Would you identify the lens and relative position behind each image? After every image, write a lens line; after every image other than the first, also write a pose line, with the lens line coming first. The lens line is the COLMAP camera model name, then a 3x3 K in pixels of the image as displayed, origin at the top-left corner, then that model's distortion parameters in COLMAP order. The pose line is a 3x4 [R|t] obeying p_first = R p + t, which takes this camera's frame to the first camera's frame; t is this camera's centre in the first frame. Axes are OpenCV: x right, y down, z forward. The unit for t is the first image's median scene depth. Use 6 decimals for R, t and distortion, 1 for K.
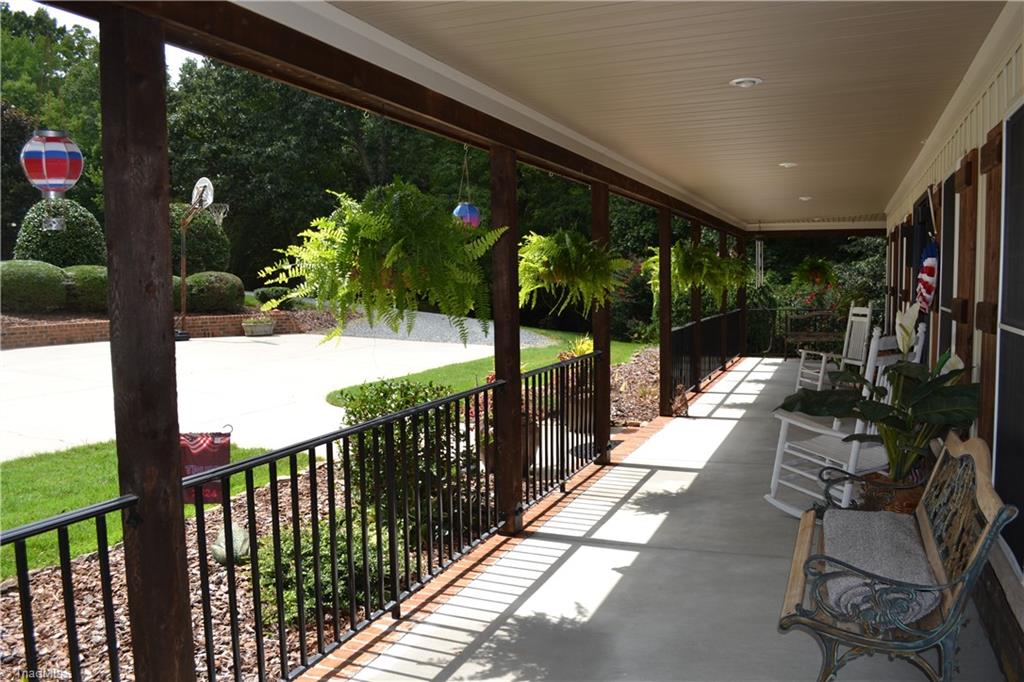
lens RADIAL K [[826.1, 0, 510.7], [0, 826.1, 343.7], [0, 0, 1]] dist [-0.081521, 0.013888]
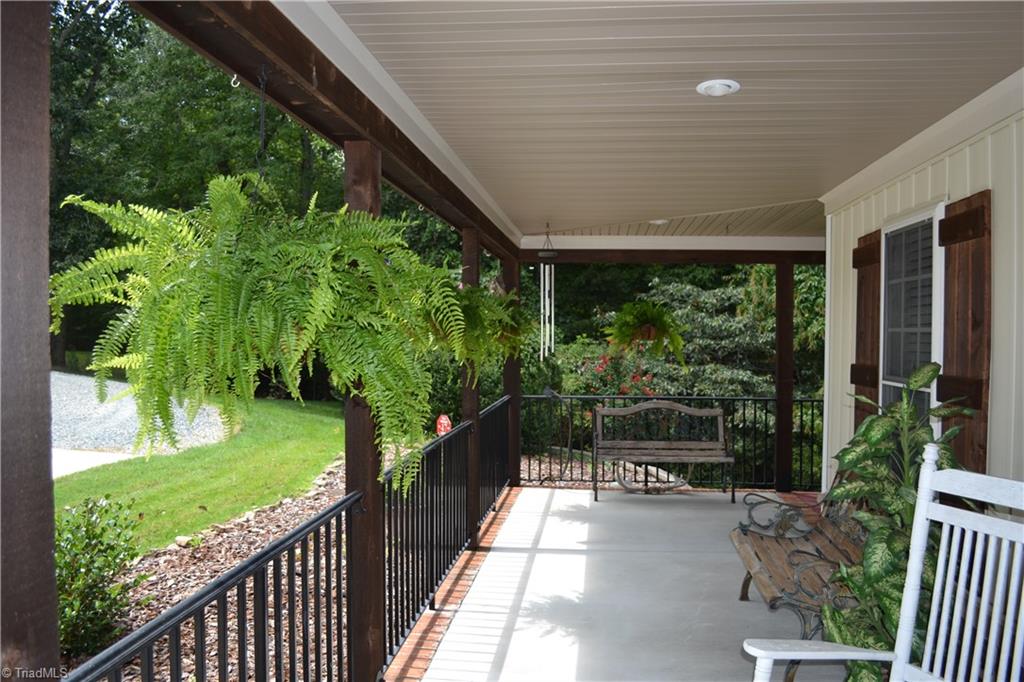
lens RADIAL K [[826.1, 0, 513.2], [0, 826.1, 343.1], [0, 0, 1]] dist [-0.081521, 0.013888]
pose [[0.962151, 0.014439, 0.272134, 0.129830], [0.003183, 0.997932, -0.064203, -0.040093], [-0.272499, 0.062639, 0.960115, 0.462846]]
